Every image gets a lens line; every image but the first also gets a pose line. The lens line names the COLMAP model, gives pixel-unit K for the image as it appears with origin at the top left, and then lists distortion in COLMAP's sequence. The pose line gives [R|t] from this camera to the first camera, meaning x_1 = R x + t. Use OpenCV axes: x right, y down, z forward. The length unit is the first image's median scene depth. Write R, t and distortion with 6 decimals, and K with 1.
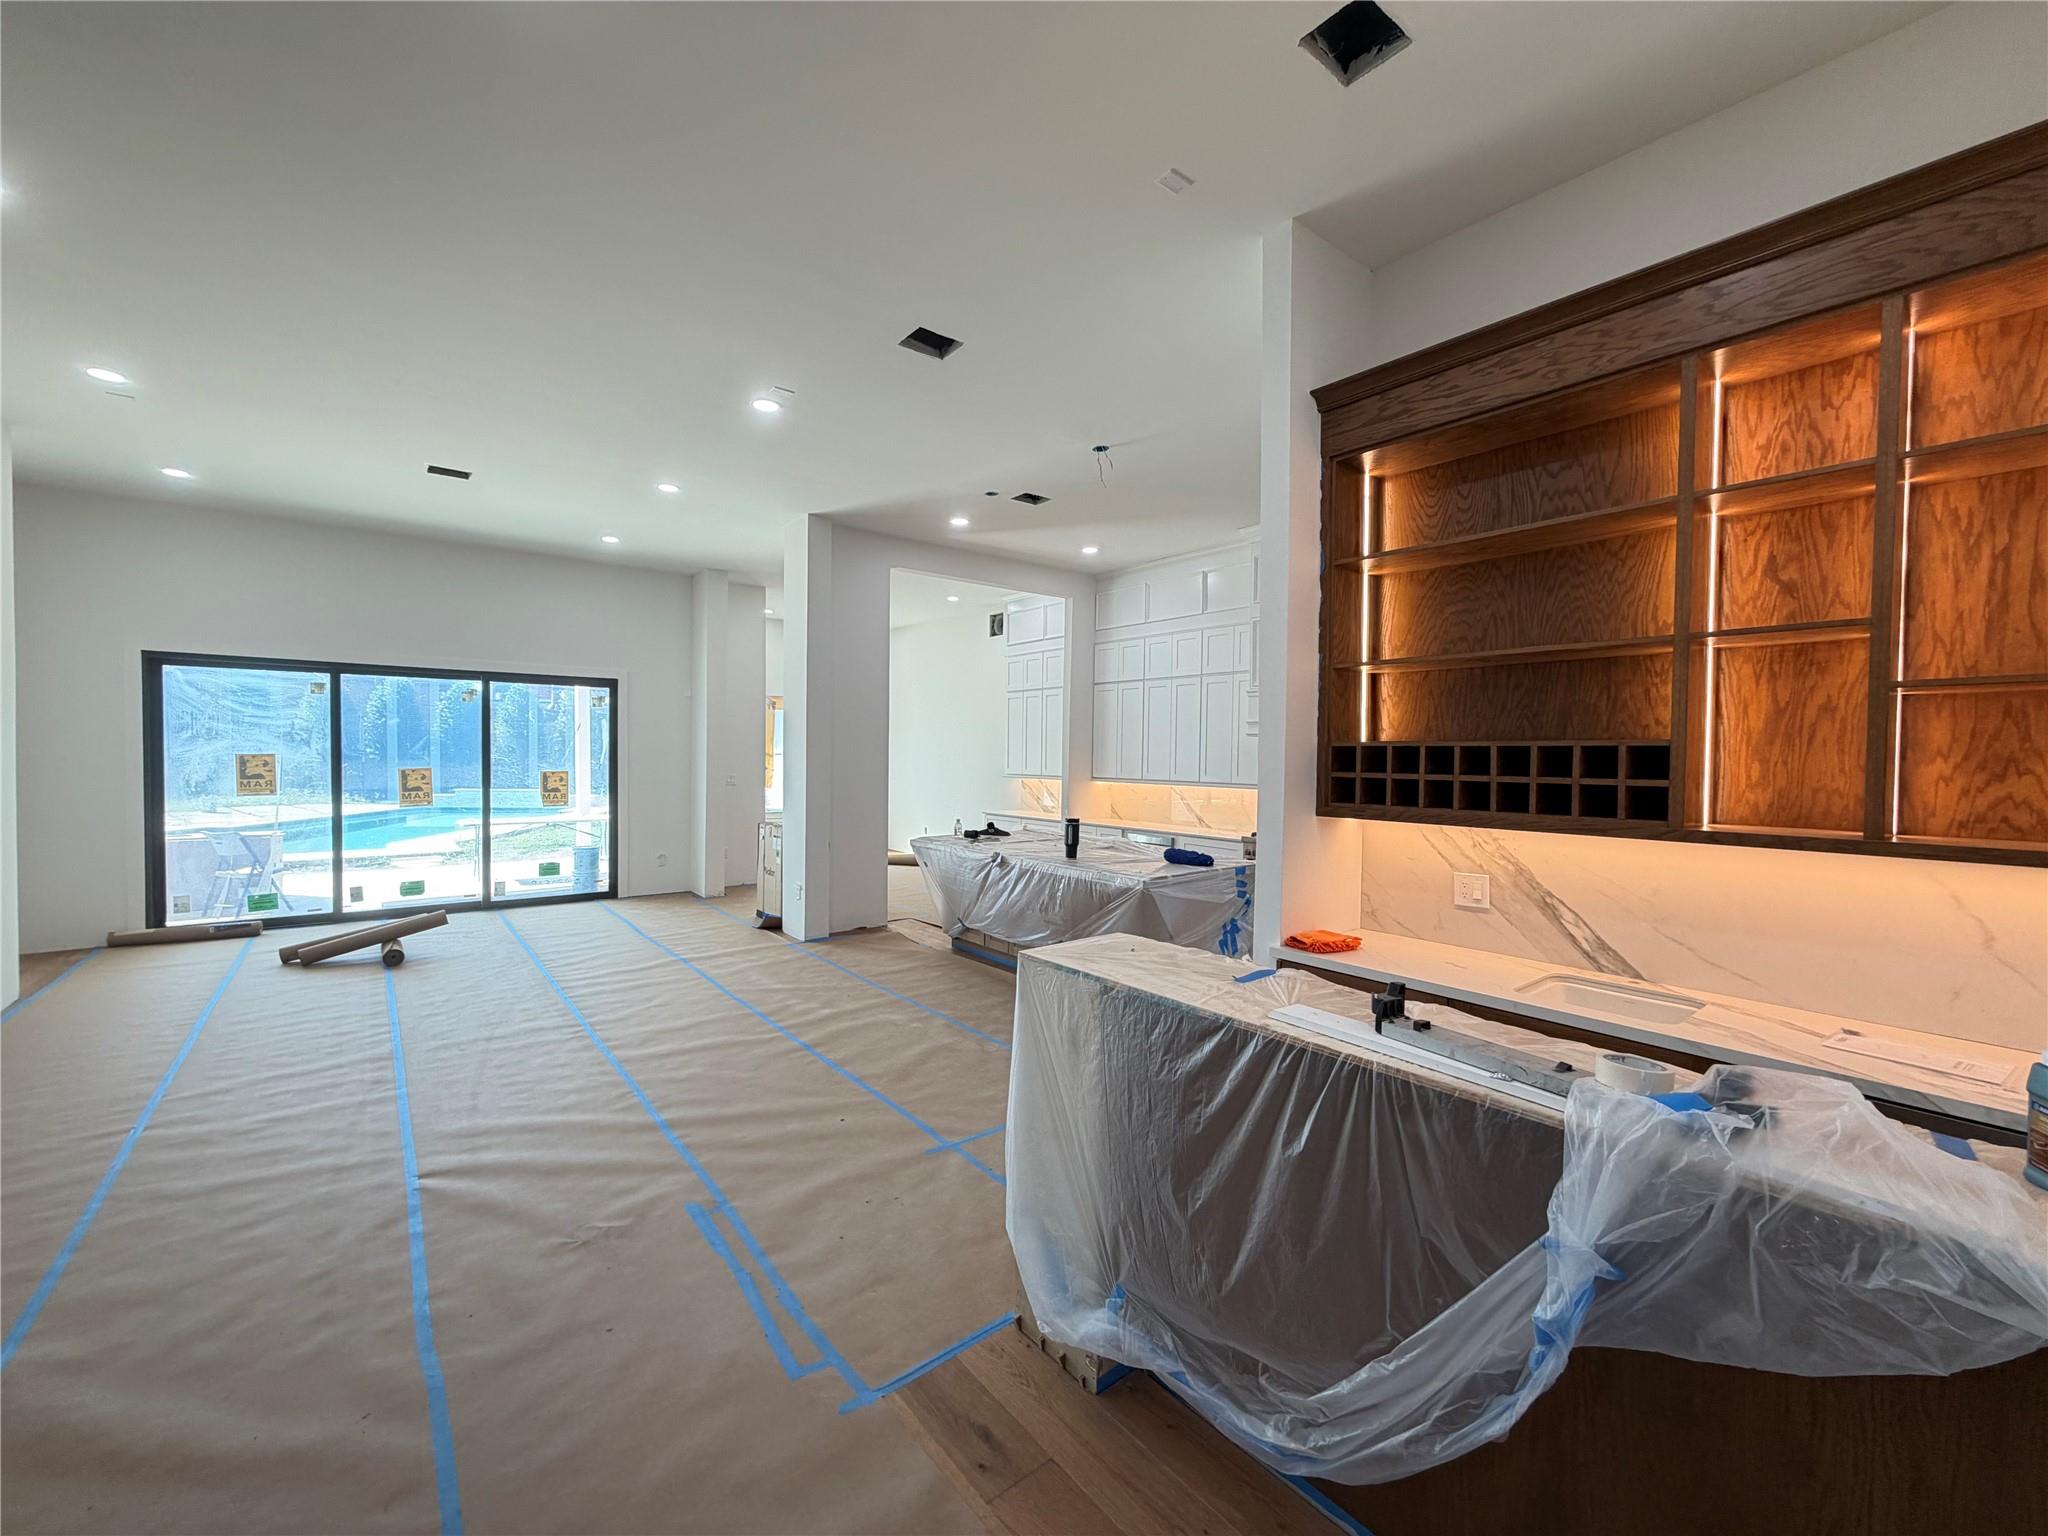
lens RADIAL K [[819.1, 0, 1019.9], [0, 819.1, 770.7], [0, 0, 1]] dist [0.000700, 0.000013]
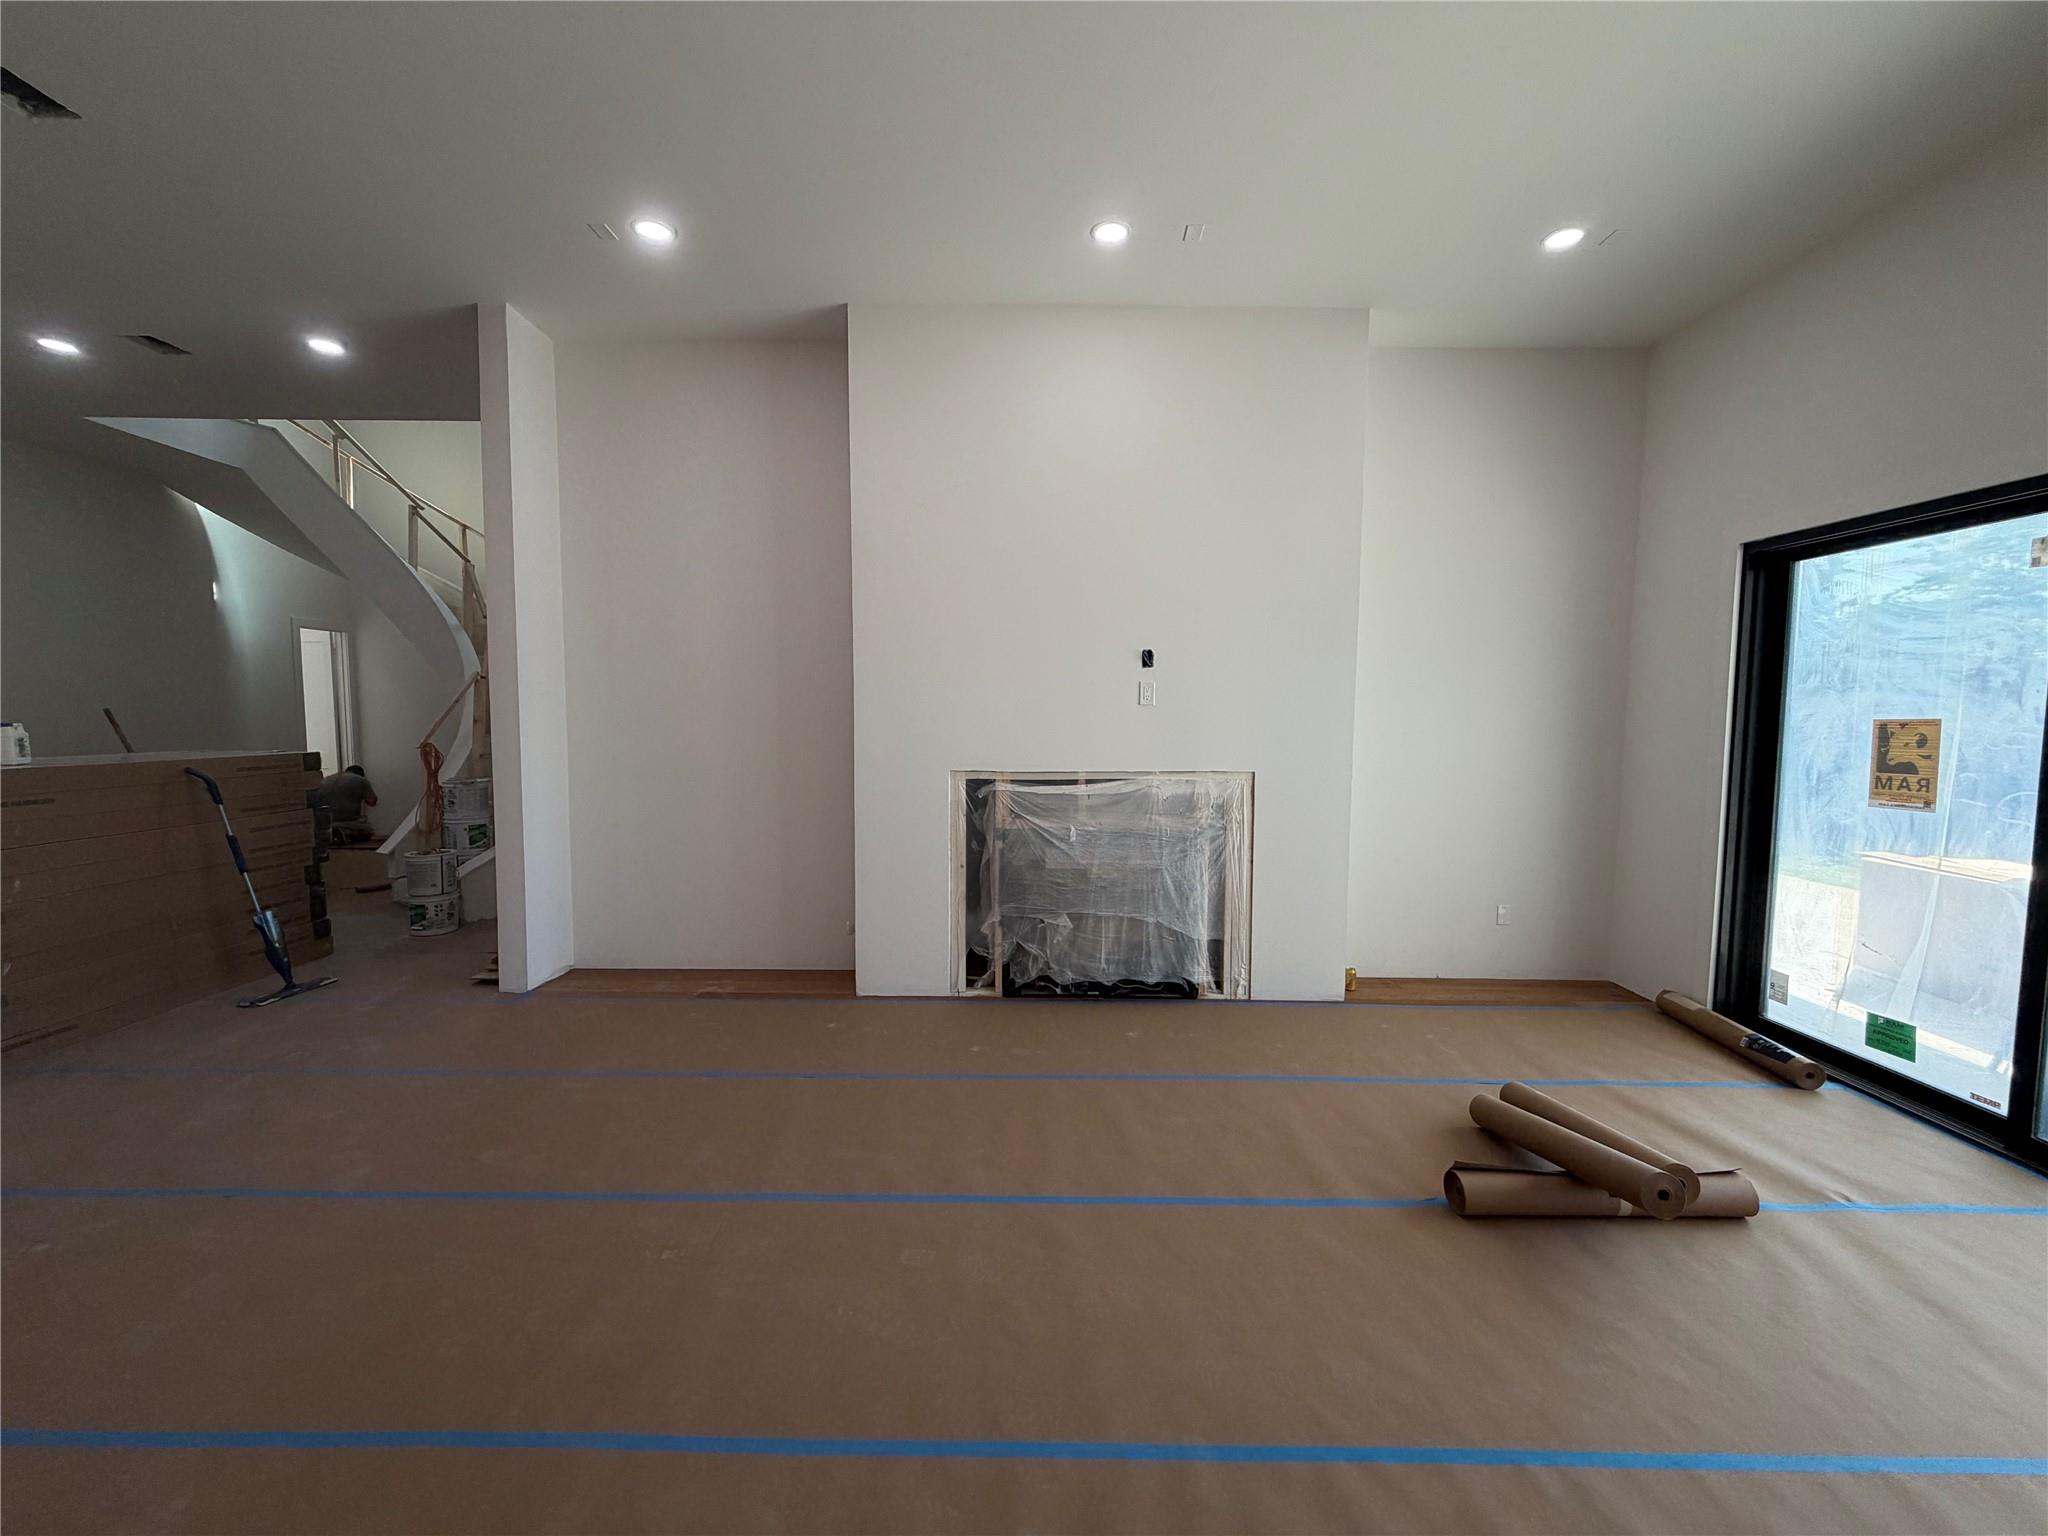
lens RADIAL K [[819.1, 0, 1022.5], [0, 819.1, 772.5], [0, 0, 1]] dist [0.000700, 0.000013]
pose [[-0.623870, 0.041655, -0.780418, -0.305207], [-0.030900, 0.996483, 0.077889, -0.013556], [0.780917, 0.072708, -0.620388, 1.078177]]
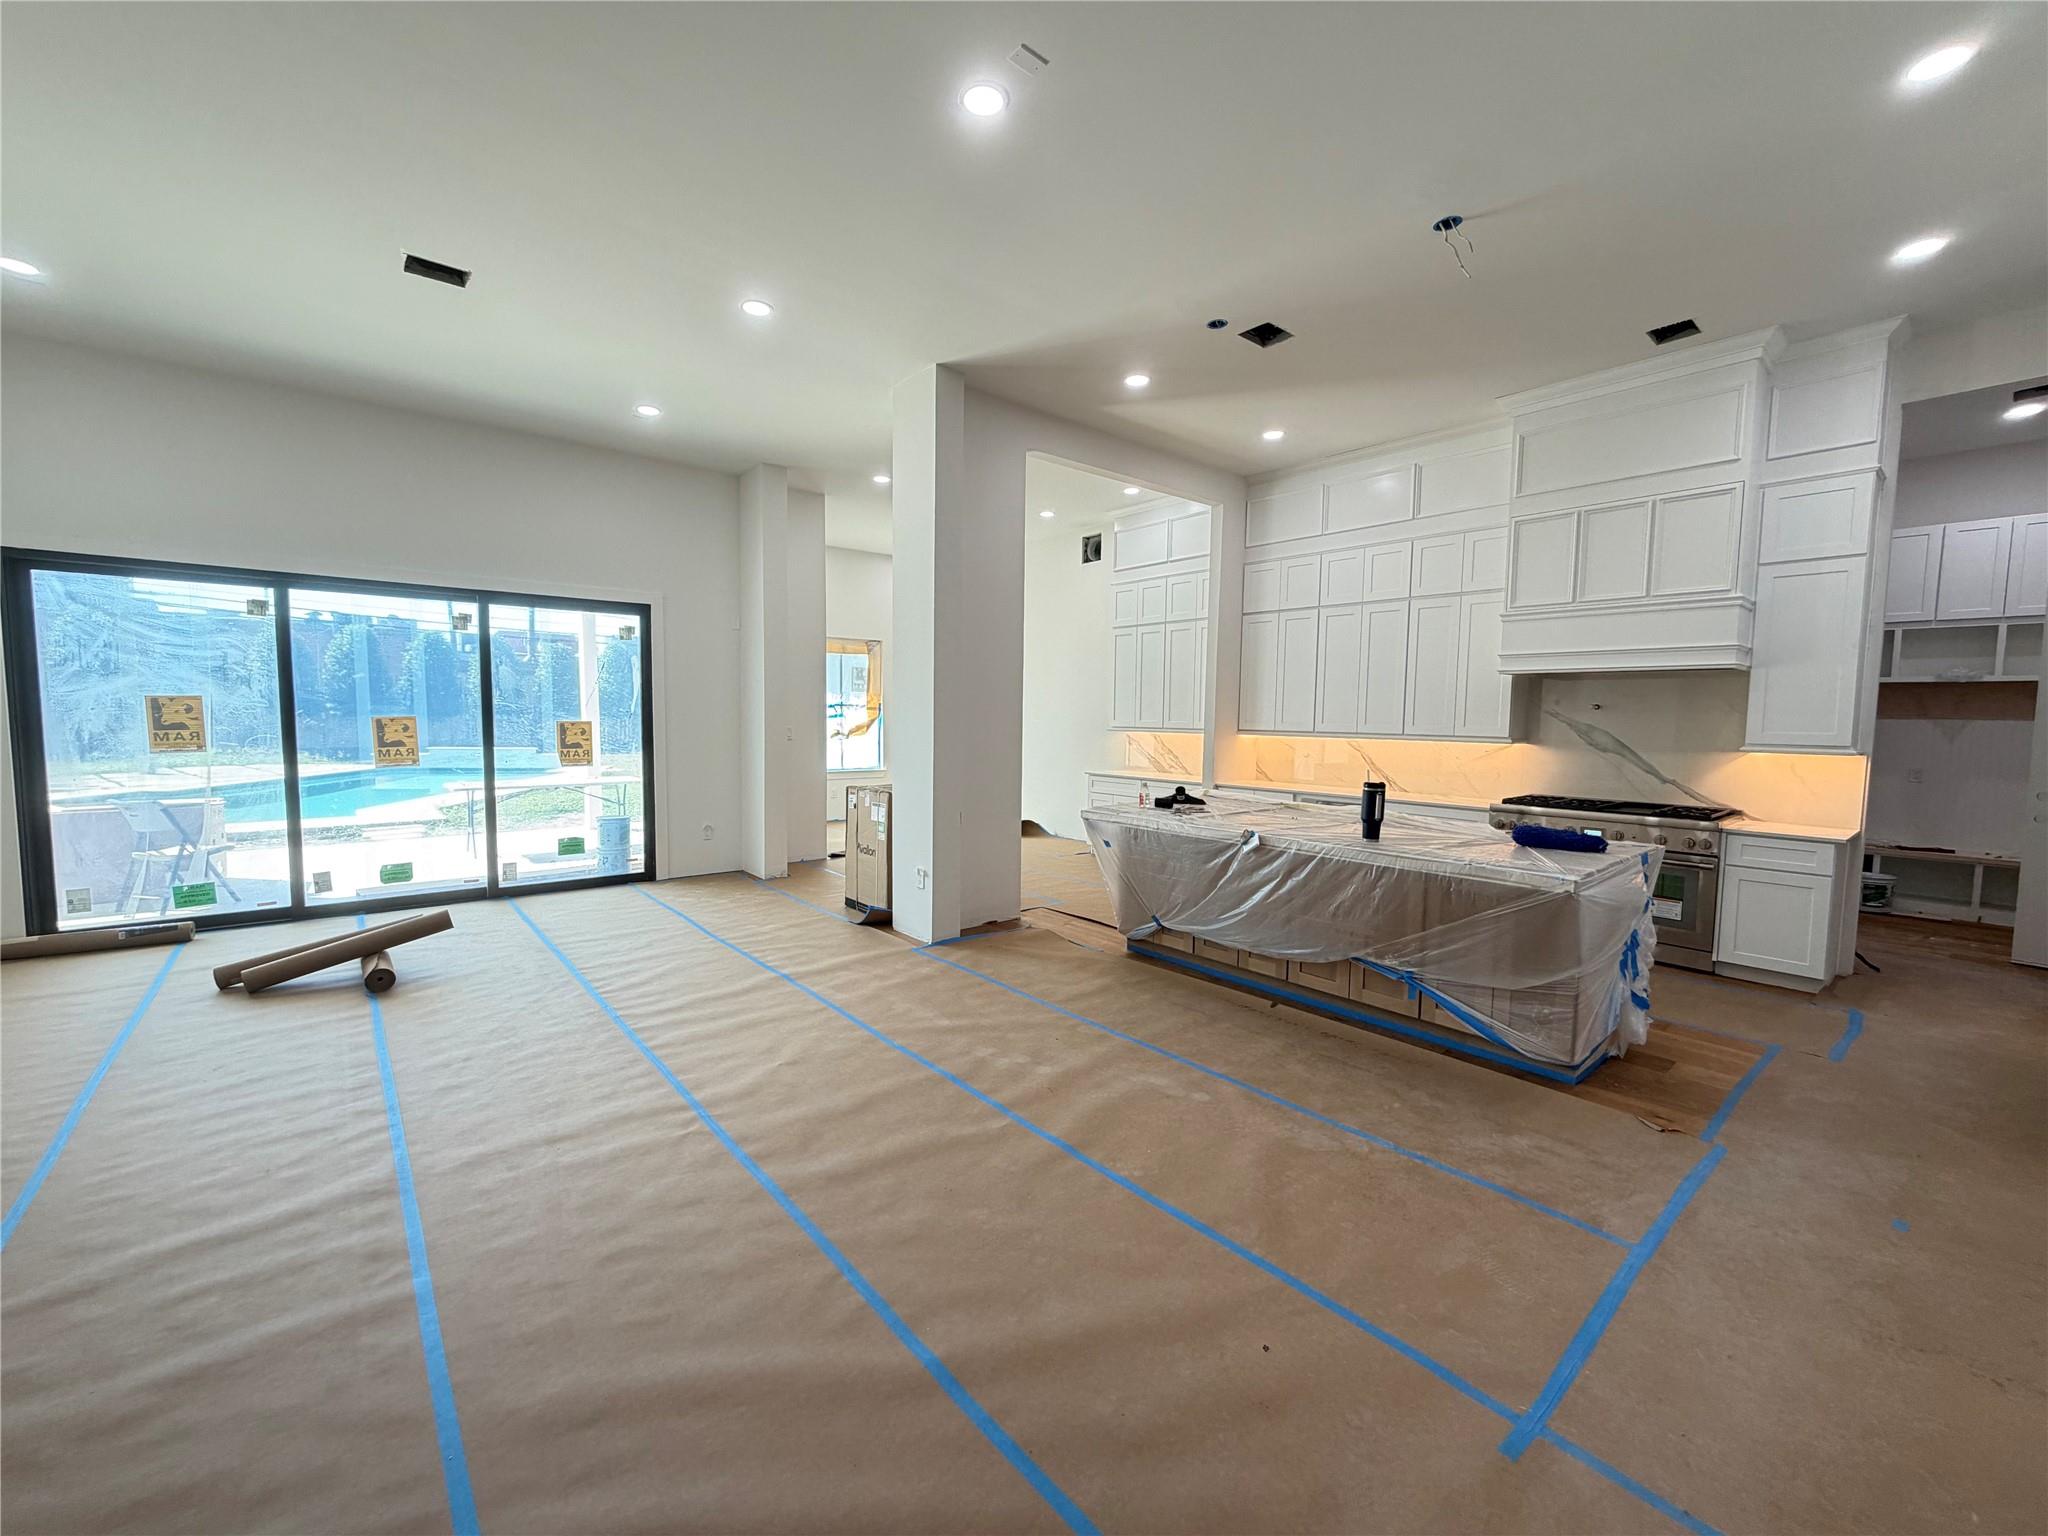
lens RADIAL K [[819.1, 0, 1019.9], [0, 819.1, 770.5], [0, 0, 1]] dist [0.000700, 0.000013]
pose [[0.999593, -0.001552, 0.028503, -0.233753], [0.000142, 0.998778, 0.049415, 0.012436], [-0.028545, -0.049391, 0.998372, 0.288951]]
